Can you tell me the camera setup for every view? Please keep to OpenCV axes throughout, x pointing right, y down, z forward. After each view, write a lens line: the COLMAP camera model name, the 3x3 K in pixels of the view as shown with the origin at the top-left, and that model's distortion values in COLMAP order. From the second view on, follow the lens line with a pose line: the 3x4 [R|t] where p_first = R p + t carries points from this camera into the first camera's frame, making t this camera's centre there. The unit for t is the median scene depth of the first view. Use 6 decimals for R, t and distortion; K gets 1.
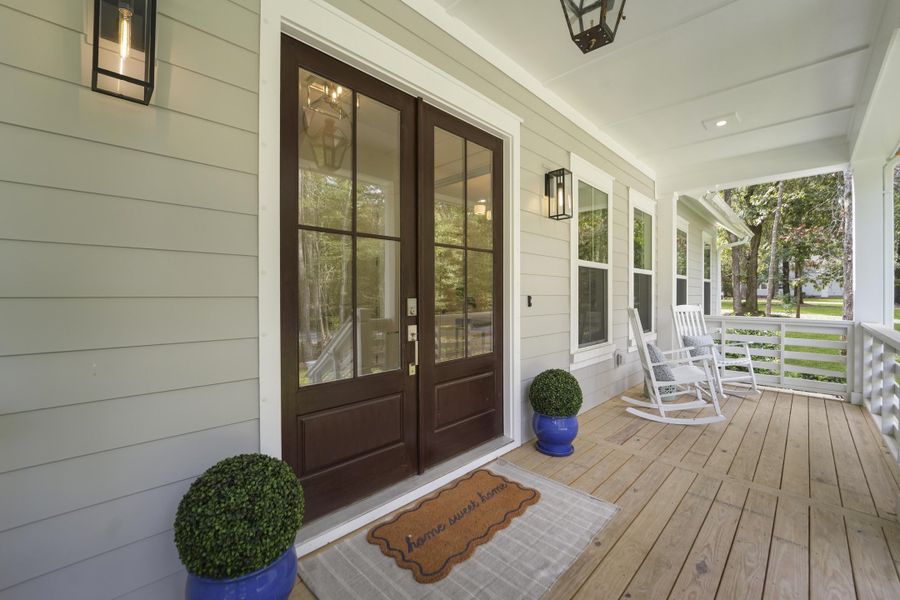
lens RADIAL K [[368.1, 0, 455.4], [0, 368.1, 296.5], [0, 0, 1]] dist [-0.022469, 0.001251]
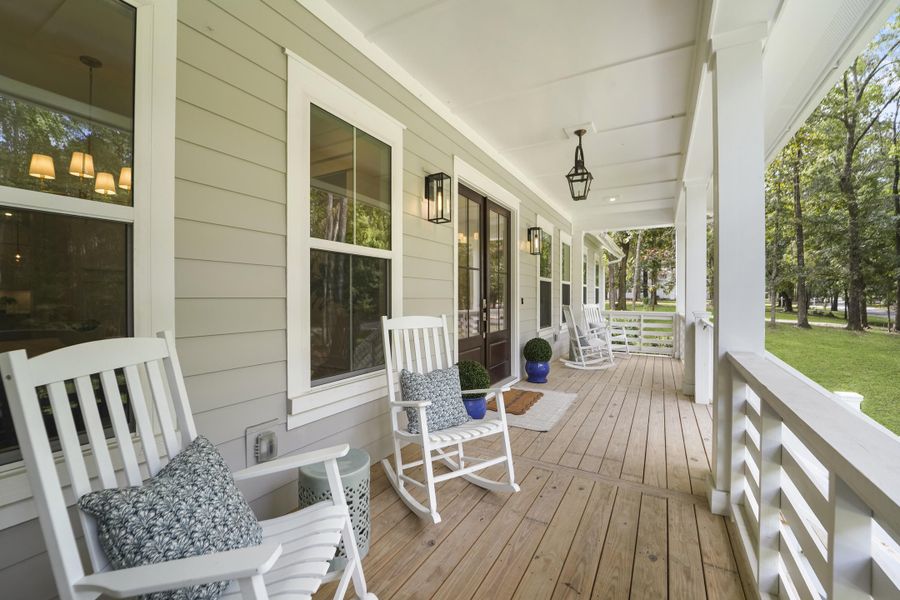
lens RADIAL K [[368.1, 0, 457.1], [0, 368.1, 302.5], [0, 0, 1]] dist [-0.022469, 0.001251]
pose [[0.965195, -0.004906, 0.261484, -0.518109], [0.003078, 0.999968, 0.007398, 0.005795], [-0.261511, -0.006336, 0.965180, -0.584806]]
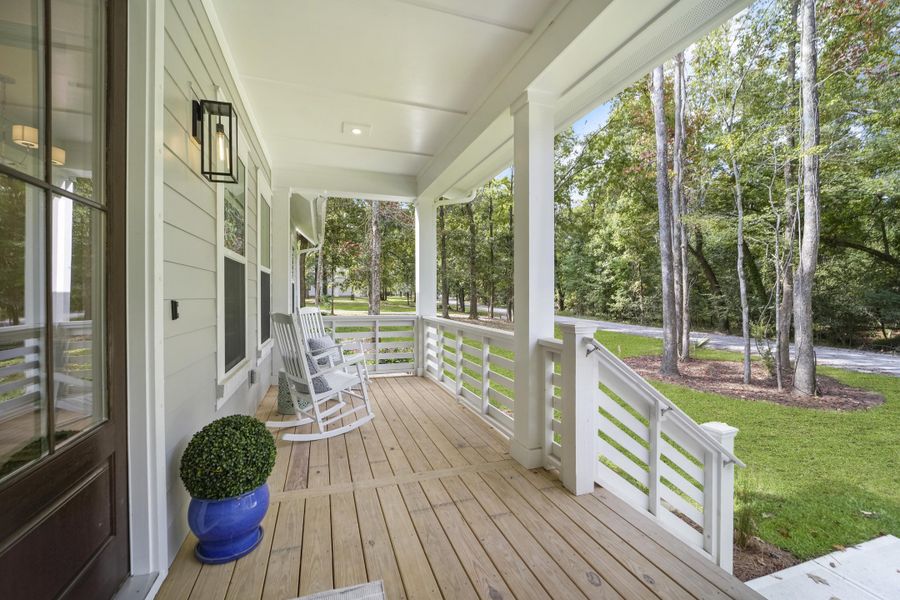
lens RADIAL K [[368.1, 0, 443.8], [0, 368.1, 296.1], [0, 0, 1]] dist [-0.022469, 0.001251]
pose [[0.463173, -0.004493, 0.886257, -0.093588], [0.007889, 0.999968, 0.000947, -0.005272], [-0.886233, 0.006553, 0.463194, 0.333997]]
